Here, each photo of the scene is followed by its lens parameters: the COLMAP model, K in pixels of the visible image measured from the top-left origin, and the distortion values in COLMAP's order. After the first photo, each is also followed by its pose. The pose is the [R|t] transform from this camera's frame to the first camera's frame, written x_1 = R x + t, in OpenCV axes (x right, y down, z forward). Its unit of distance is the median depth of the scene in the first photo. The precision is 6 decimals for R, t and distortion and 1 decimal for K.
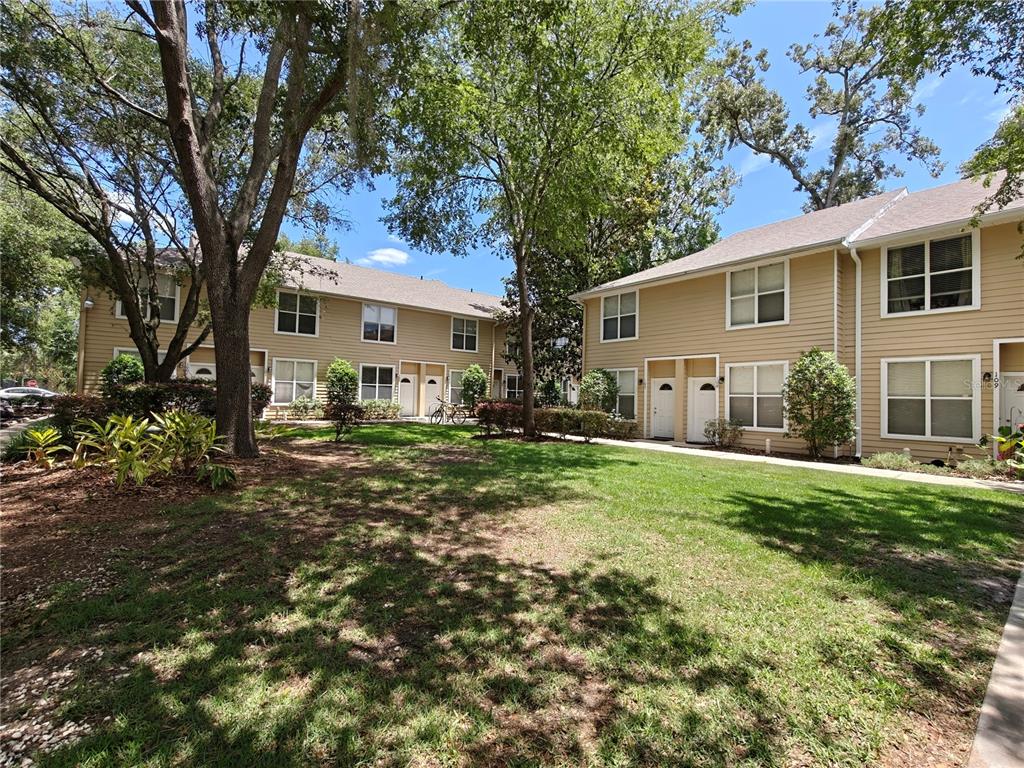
lens RADIAL K [[458.1, 0, 507.1], [0, 458.1, 383.6], [0, 0, 1]] dist [0.000822, 0.001237]
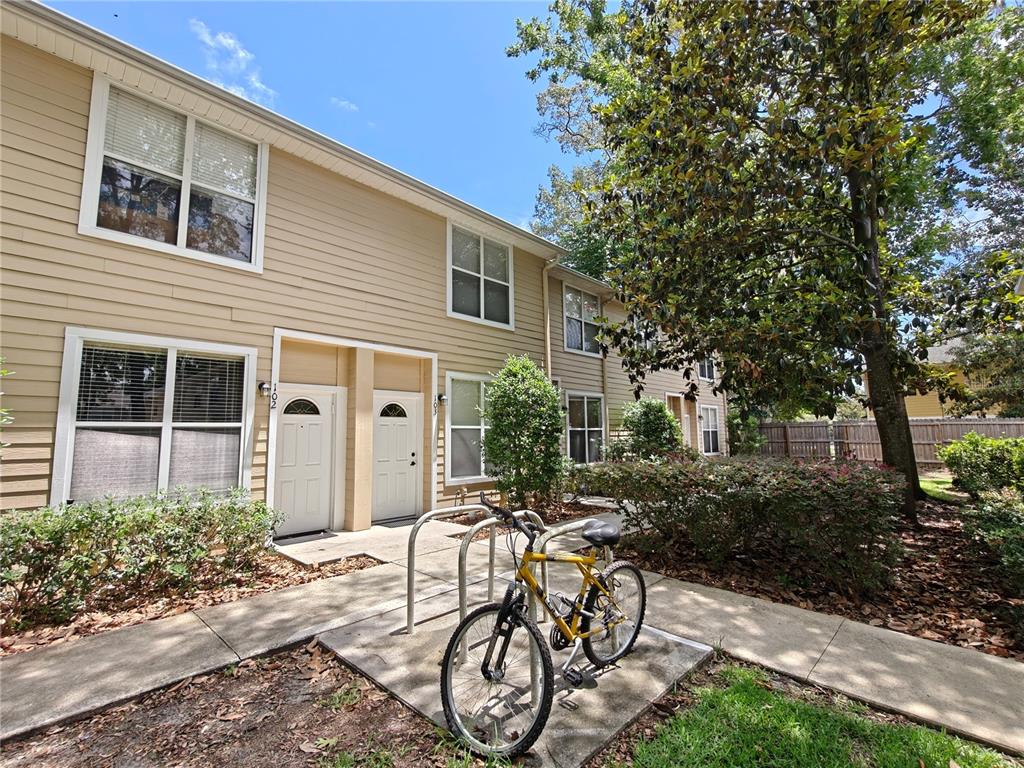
lens RADIAL K [[458.1, 0, 509.8], [0, 458.1, 382.3], [0, 0, 1]] dist [0.000822, 0.001237]
pose [[0.989854, -0.022632, 0.140277, -0.236781], [0.034861, 0.995742, -0.085343, 0.011550], [-0.137748, 0.089367, 0.986427, 1.243354]]
